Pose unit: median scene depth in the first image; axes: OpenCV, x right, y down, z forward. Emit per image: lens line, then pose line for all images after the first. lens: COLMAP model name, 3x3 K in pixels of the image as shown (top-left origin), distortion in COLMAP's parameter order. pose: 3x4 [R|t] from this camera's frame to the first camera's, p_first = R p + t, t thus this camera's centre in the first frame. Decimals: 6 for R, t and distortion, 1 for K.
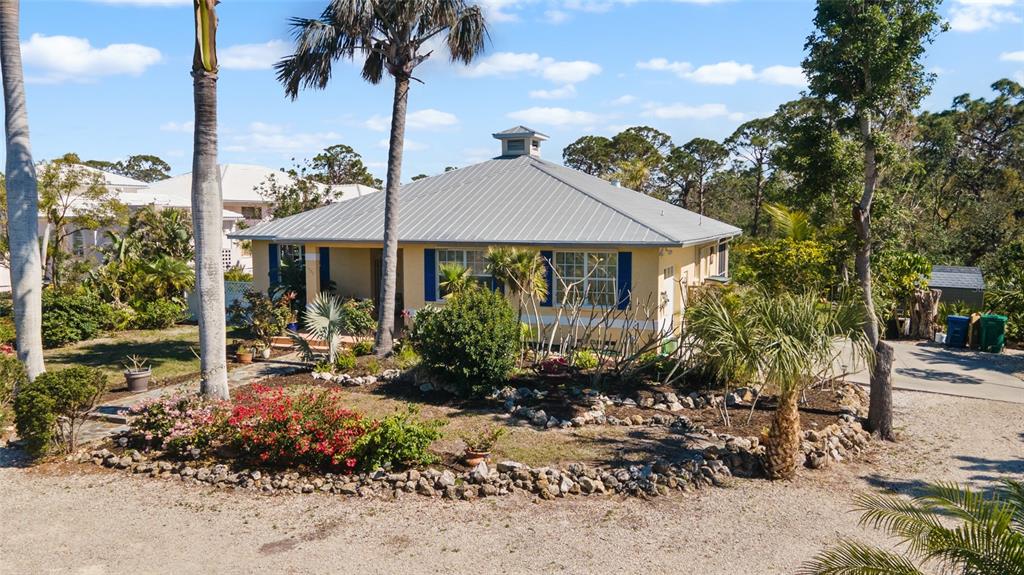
lens RADIAL K [[748.8, 0, 508.8], [0, 748.8, 291.7], [0, 0, 1]] dist [0.035238, 0.009126]
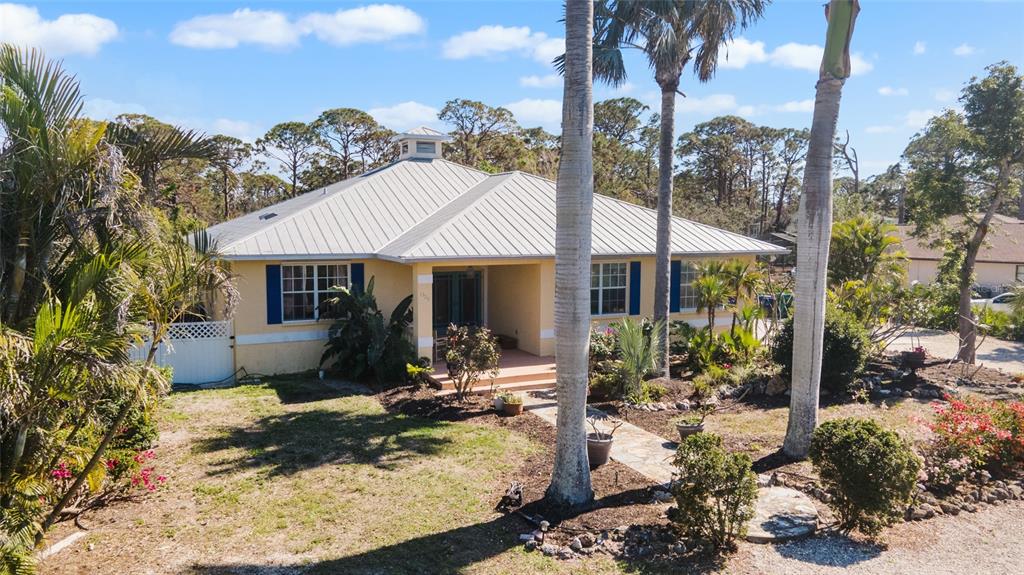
lens RADIAL K [[748.8, 0, 508.8], [0, 748.8, 291.7], [0, 0, 1]] dist [0.035238, 0.009126]
pose [[0.674522, -0.067316, 0.735179, -1.213548], [0.066398, 0.997330, 0.030401, -0.078692], [-0.735263, 0.028309, 0.677191, 0.601310]]
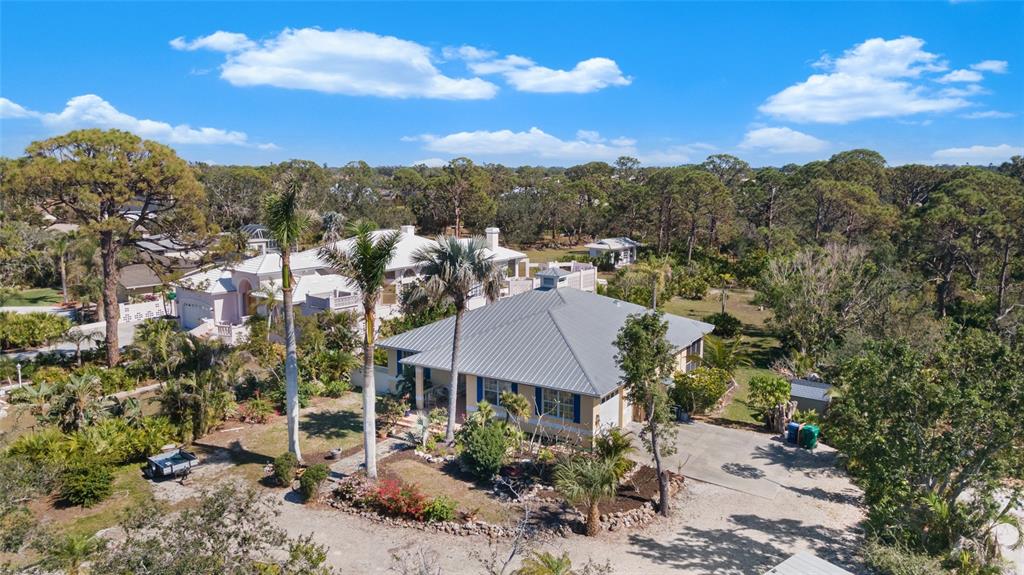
lens RADIAL K [[751.5, 0, 505.4], [0, 751.5, 287.0], [0, 0, 1]] dist [0.032147, 0.000999]
pose [[0.984298, 0.027755, -0.174319, 0.384665], [-0.016936, 0.997854, 0.063247, -0.556773], [0.175701, -0.059302, 0.982656, -1.111505]]
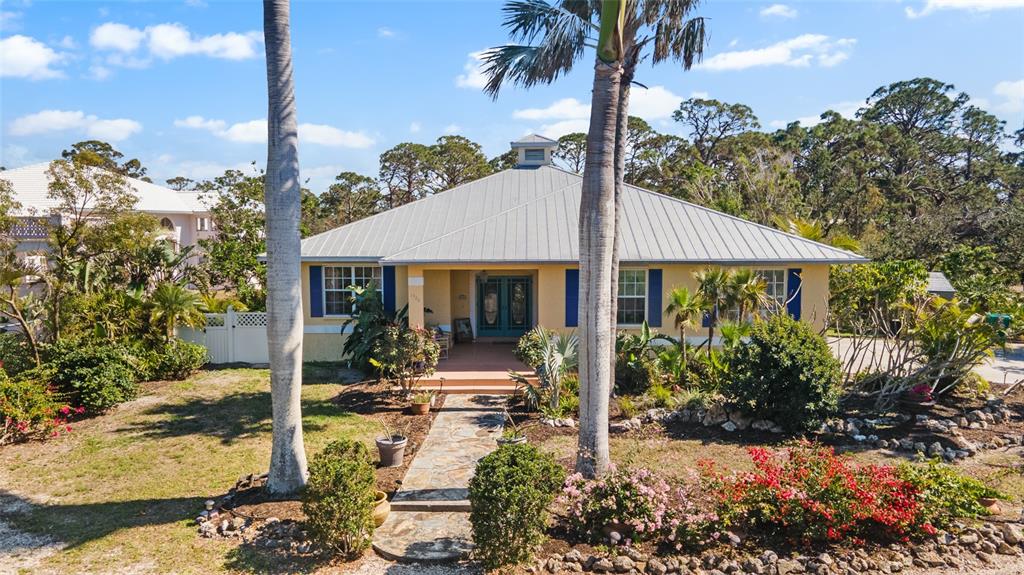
lens RADIAL K [[748.8, 0, 508.8], [0, 748.8, 291.7], [0, 0, 1]] dist [0.035238, 0.009126]
pose [[0.936236, -0.034263, 0.349697, -0.707448], [0.037222, 0.999306, -0.001743, -0.044945], [-0.349394, 0.014648, 0.936861, 0.255287]]
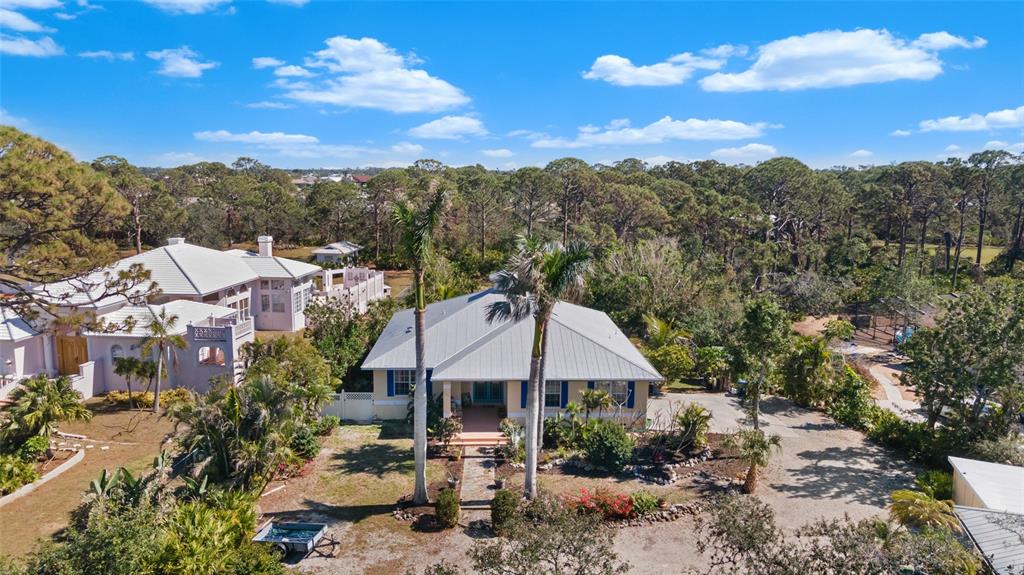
lens RADIAL K [[750.3, 0, 508.7], [0, 750.3, 284.3], [0, 0, 1]] dist [-0.000269, 0.089072]
pose [[0.914493, -0.052858, 0.401133, -1.242948], [0.030120, 0.997572, 0.062785, -0.587341], [-0.403478, -0.045334, 0.913865, -0.946617]]
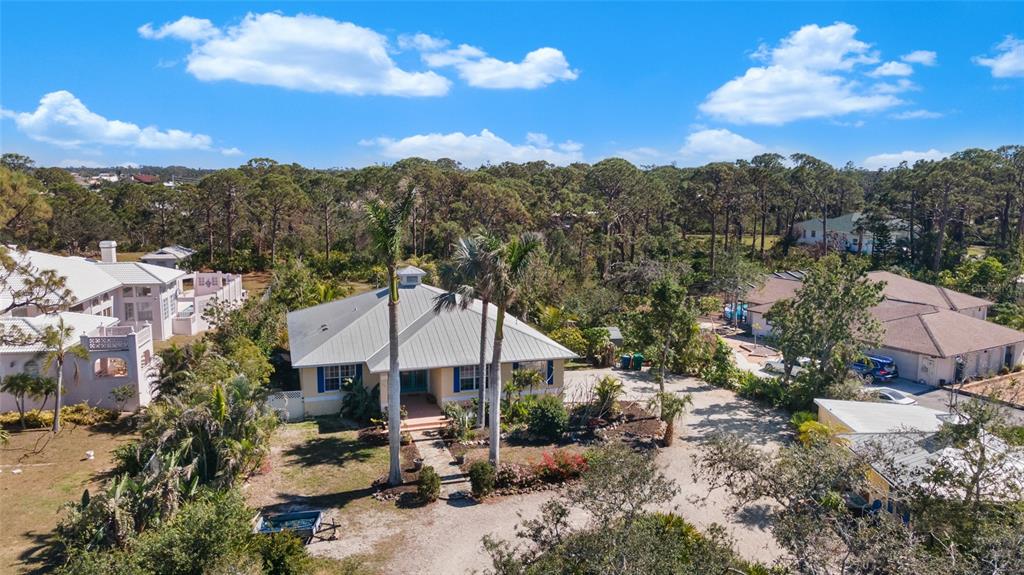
lens RADIAL K [[748.8, 0, 508.8], [0, 748.8, 291.7], [0, 0, 1]] dist [0.035238, 0.009126]
pose [[0.773593, -0.095290, 0.626477, -1.743414], [0.054155, 0.994954, 0.084464, -0.591950], [-0.631364, -0.031414, 0.774850, -0.881116]]
